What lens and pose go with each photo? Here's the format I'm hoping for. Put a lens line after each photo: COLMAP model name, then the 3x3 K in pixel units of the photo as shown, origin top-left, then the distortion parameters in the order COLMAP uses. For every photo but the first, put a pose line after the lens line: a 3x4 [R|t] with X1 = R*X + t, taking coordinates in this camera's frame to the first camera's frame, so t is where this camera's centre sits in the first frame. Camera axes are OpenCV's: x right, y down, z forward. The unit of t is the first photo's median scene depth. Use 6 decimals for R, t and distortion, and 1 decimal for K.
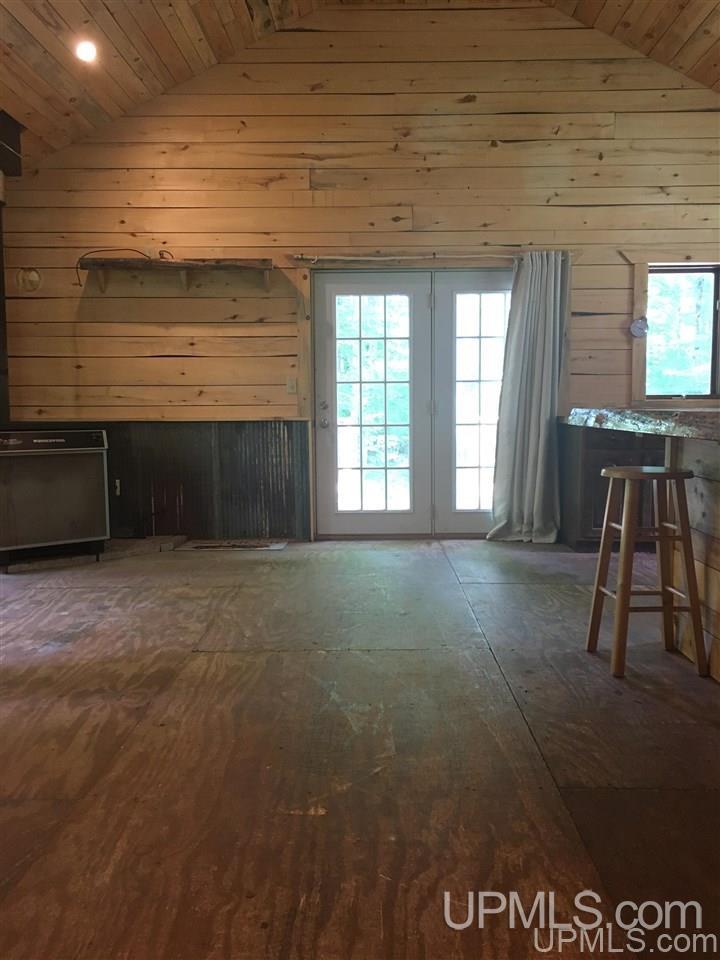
lens RADIAL K [[818.7, 0, 364.7], [0, 818.7, 481.0], [0, 0, 1]] dist [0.082077, -0.111269]
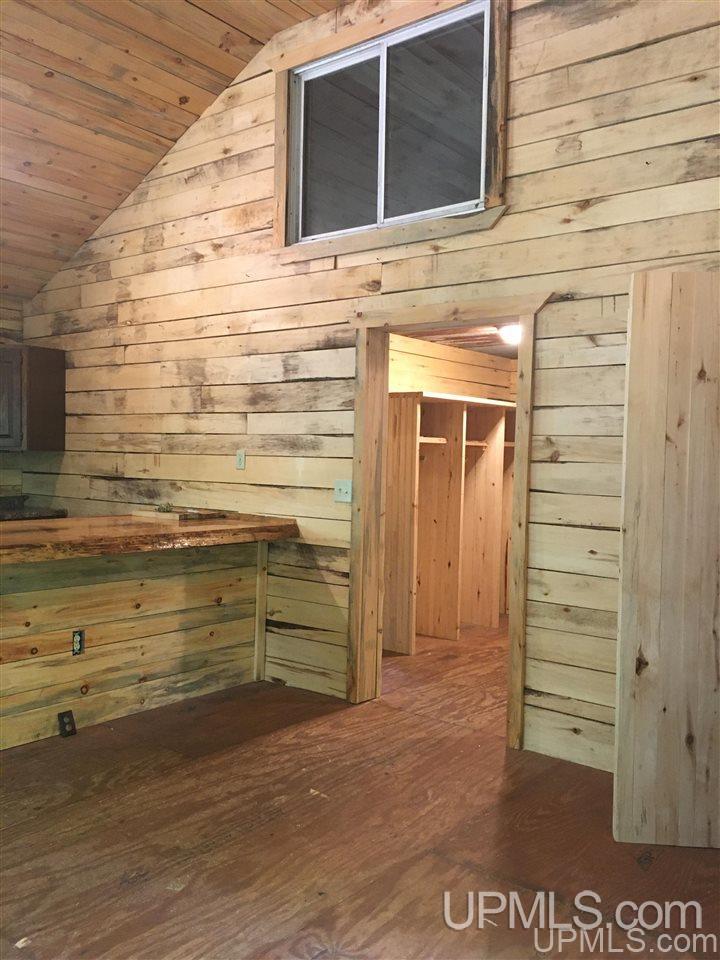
lens RADIAL K [[818.7, 0, 363.8], [0, 818.7, 479.3], [0, 0, 1]] dist [0.082077, -0.111269]
pose [[-0.795069, -0.028112, 0.605868, -0.384315], [0.036127, 0.994957, 0.093574, -0.128694], [-0.605442, 0.096286, -0.790043, 0.748603]]
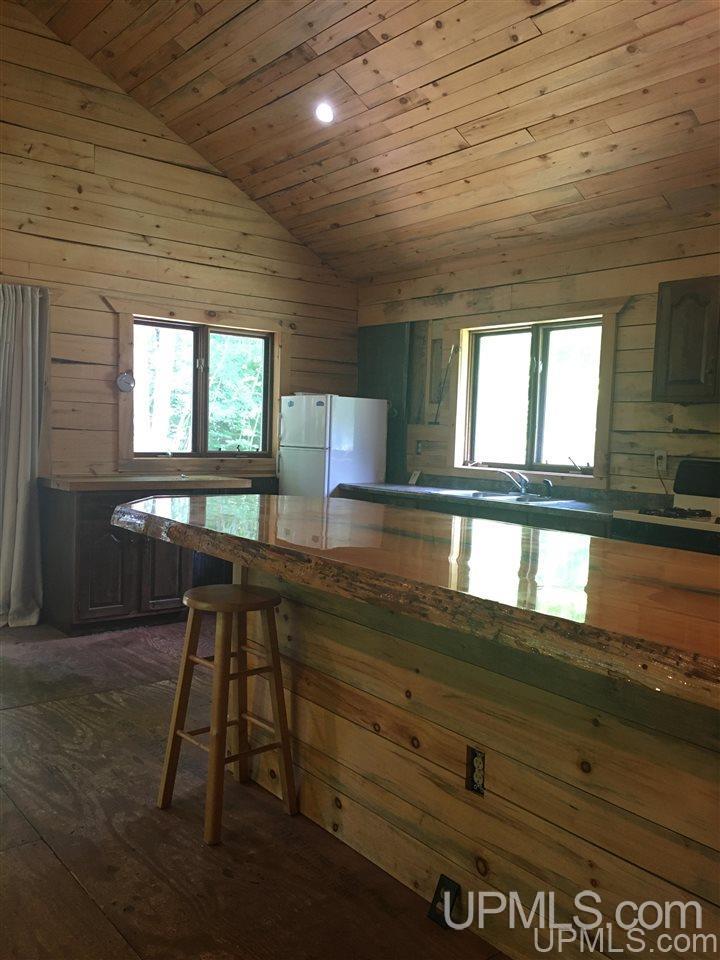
lens RADIAL K [[818.7, 0, 361.9], [0, 818.7, 478.6], [0, 0, 1]] dist [0.082077, -0.111269]
pose [[0.767733, -0.012919, 0.640640, -0.061785], [0.019220, 0.999811, -0.002871, -0.069447], [-0.640482, 0.014517, 0.767836, 0.118389]]
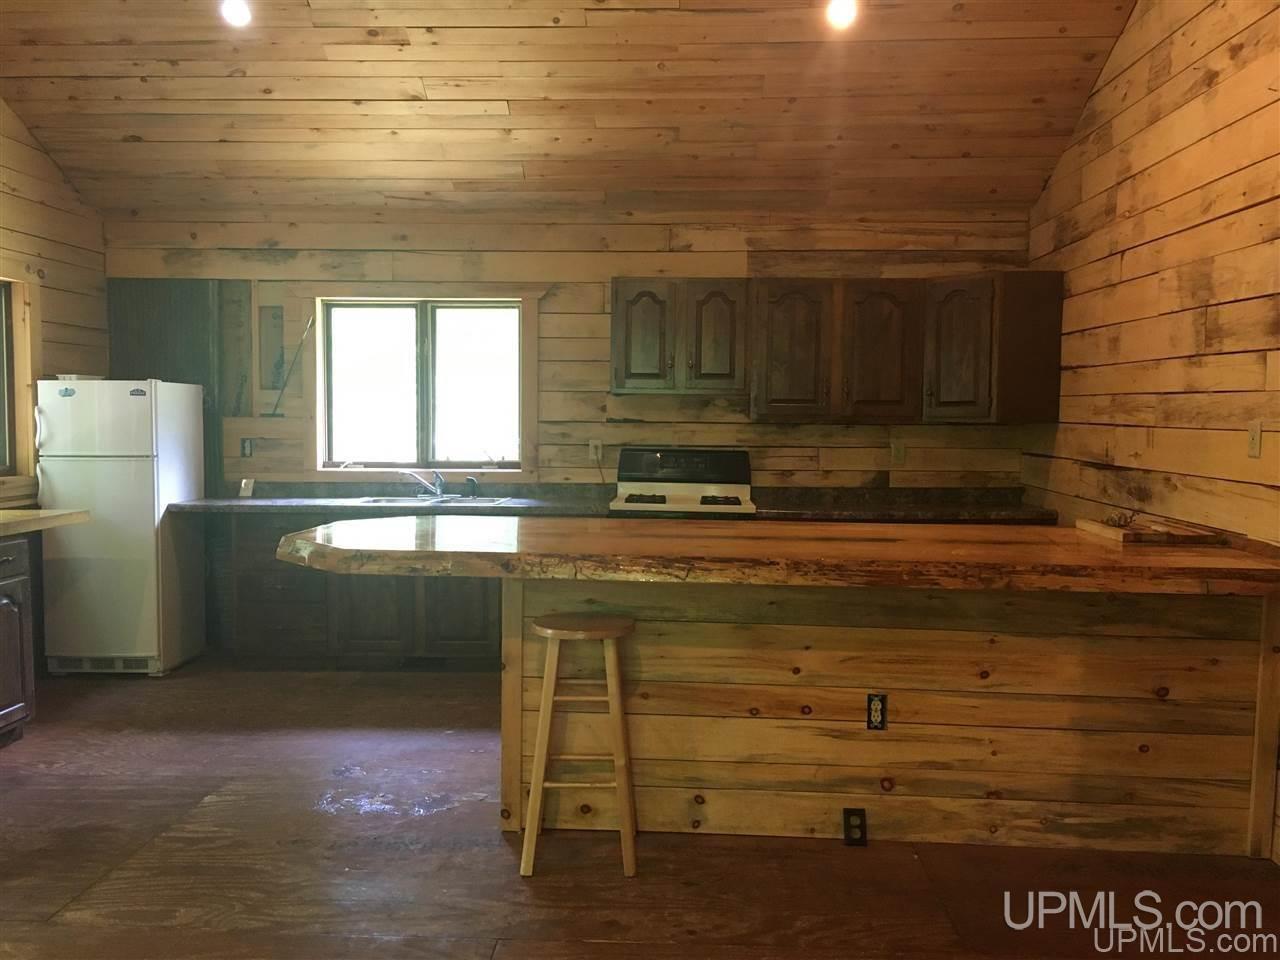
lens RADIAL K [[1091.6, 0, 639.8], [0, 1091.6, 476.7], [0, 0, 1]] dist [0.082077, -0.111269]
pose [[0.032512, -0.056274, 0.997886, -0.391333], [0.076349, 0.995636, 0.053659, -0.111698], [-0.996551, 0.074443, 0.036667, 0.466146]]
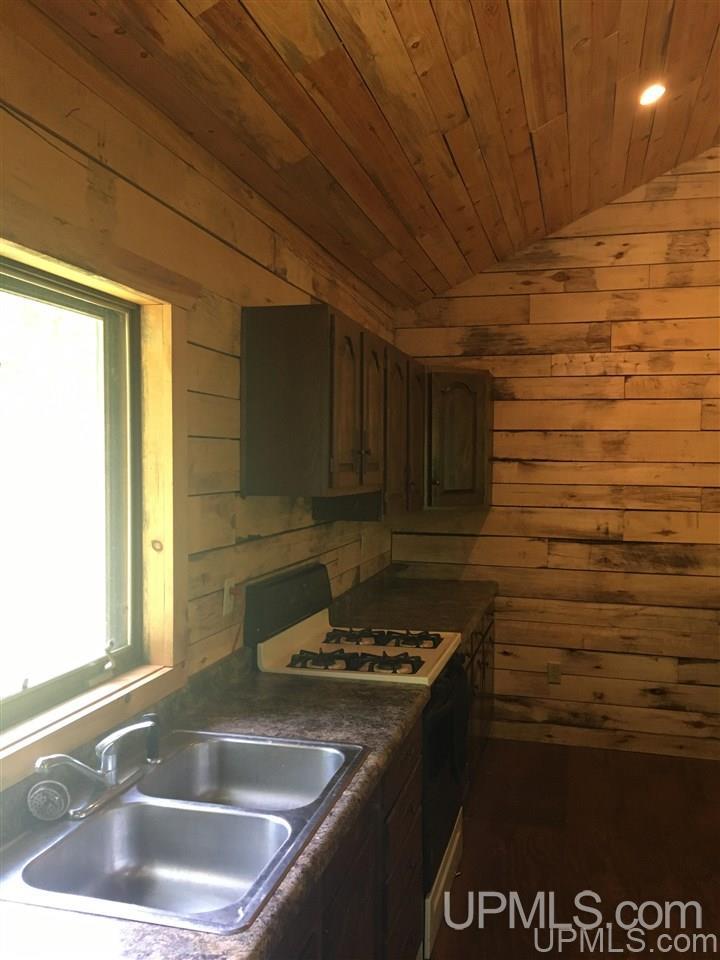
lens RADIAL K [[818.7, 0, 363.9], [0, 818.7, 478.9], [0, 0, 1]] dist [0.082077, -0.111269]
pose [[-0.970221, -0.011369, 0.241956, 0.490914], [0.014365, 0.994439, 0.104330, -0.193386], [-0.241797, 0.104699, -0.964662, 0.955636]]
